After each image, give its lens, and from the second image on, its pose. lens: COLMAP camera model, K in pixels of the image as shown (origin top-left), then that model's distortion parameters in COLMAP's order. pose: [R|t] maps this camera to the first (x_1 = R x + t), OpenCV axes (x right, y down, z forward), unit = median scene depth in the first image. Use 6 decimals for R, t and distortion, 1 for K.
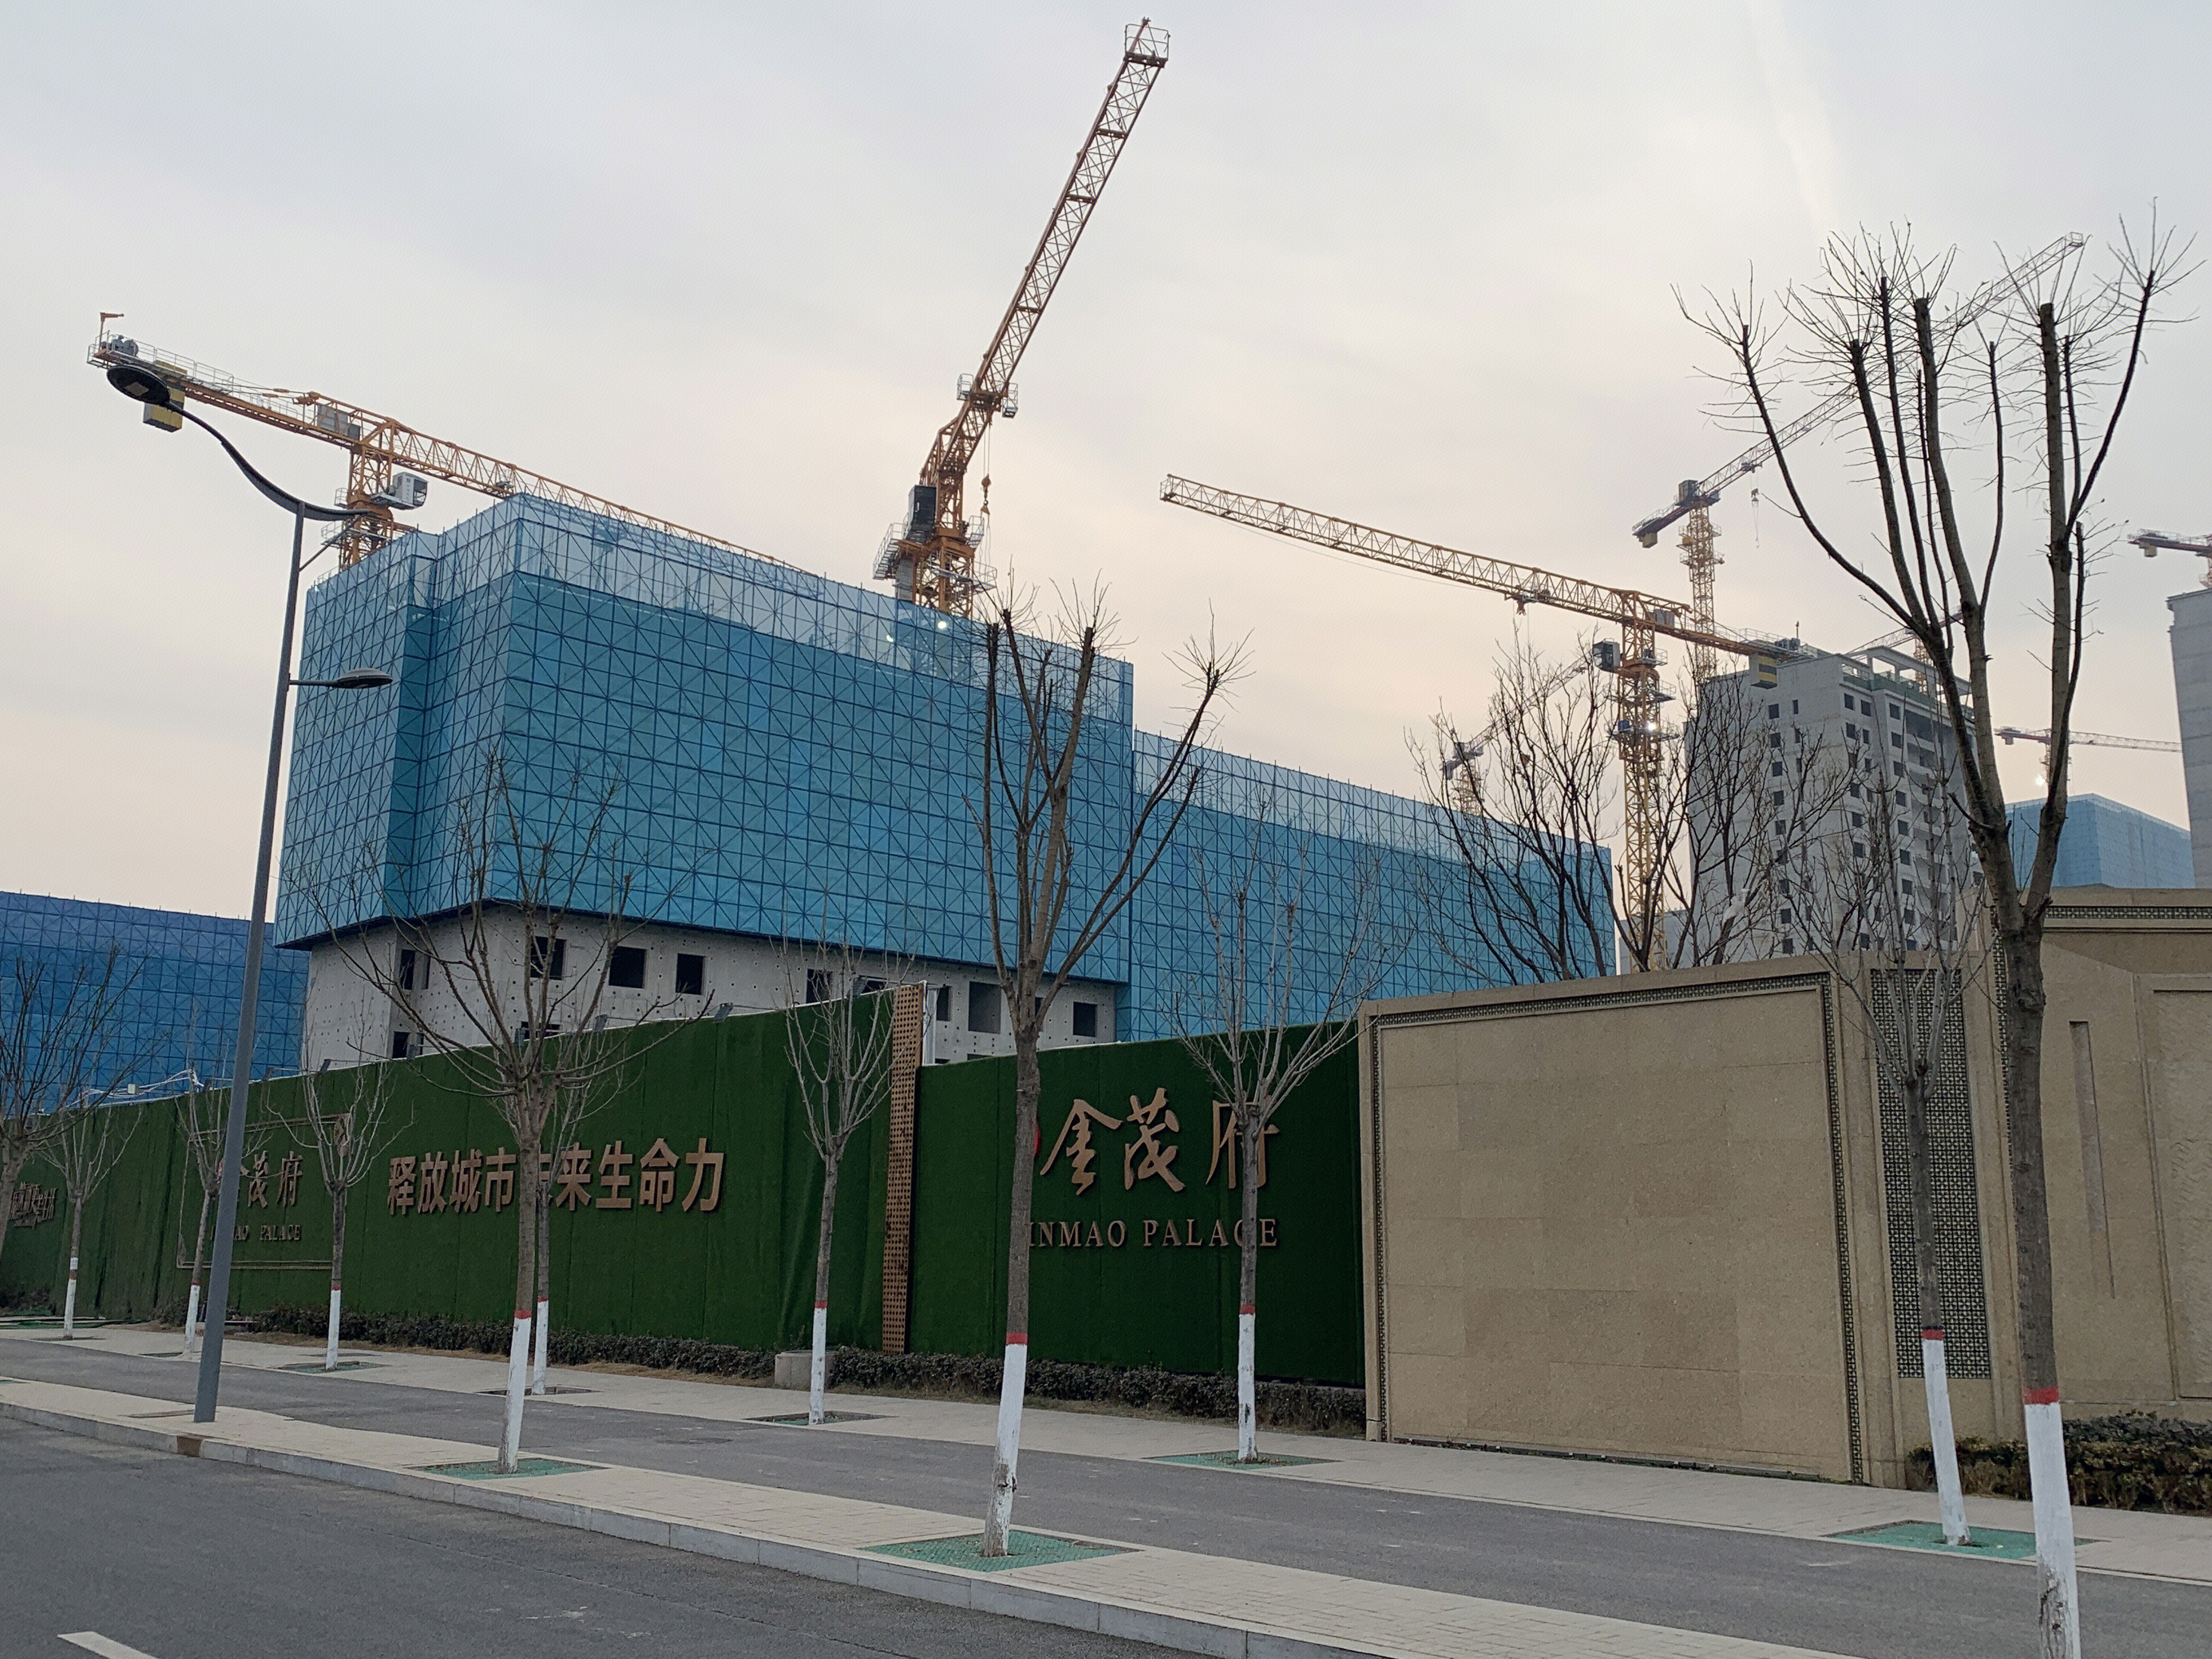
lens RADIAL K [[2027.5, 0, 1112.4], [0, 2027.5, 821.6], [0, 0, 1]] dist [0.137166, -0.339121]
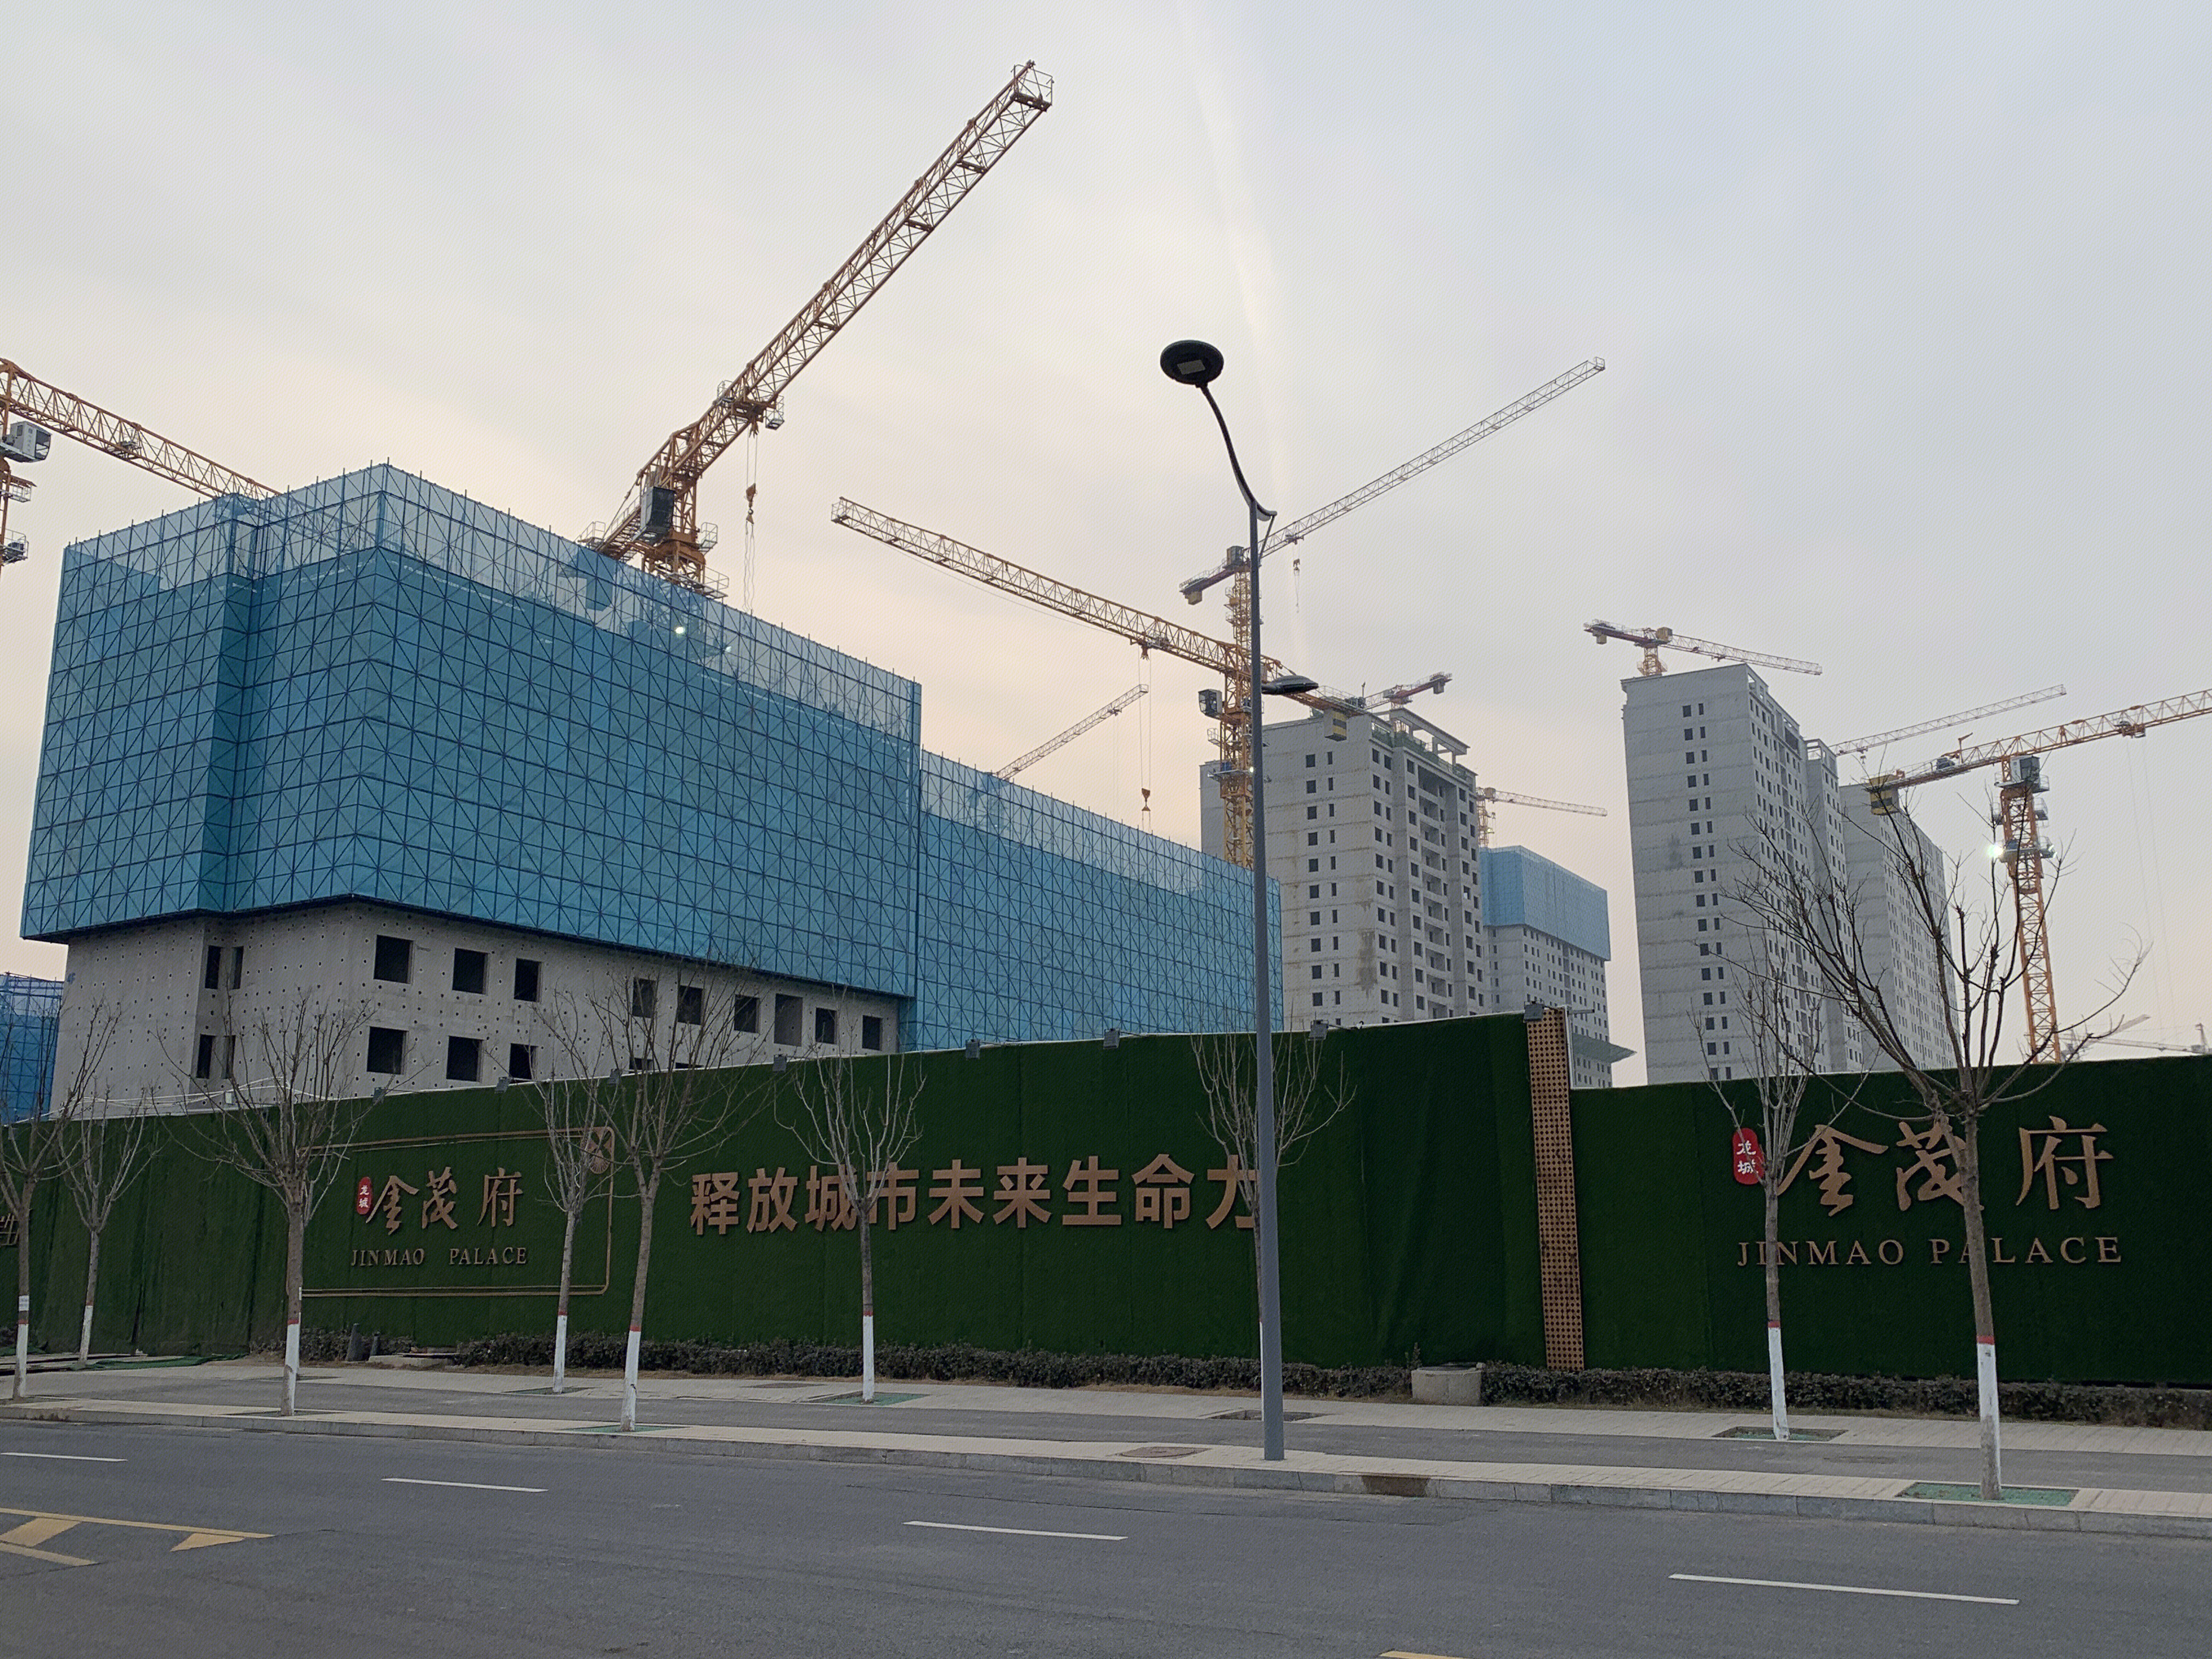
lens RADIAL K [[1947.2, 0, 1106.0], [0, 1947.2, 829.5], [0, 0, 1]] dist [0.169777, -0.383212]
pose [[0.961187, 0.044588, 0.272272, -0.167540], [-0.042805, 0.999005, -0.012485, 0.003362], [-0.272558, 0.000346, 0.962139, 0.030298]]
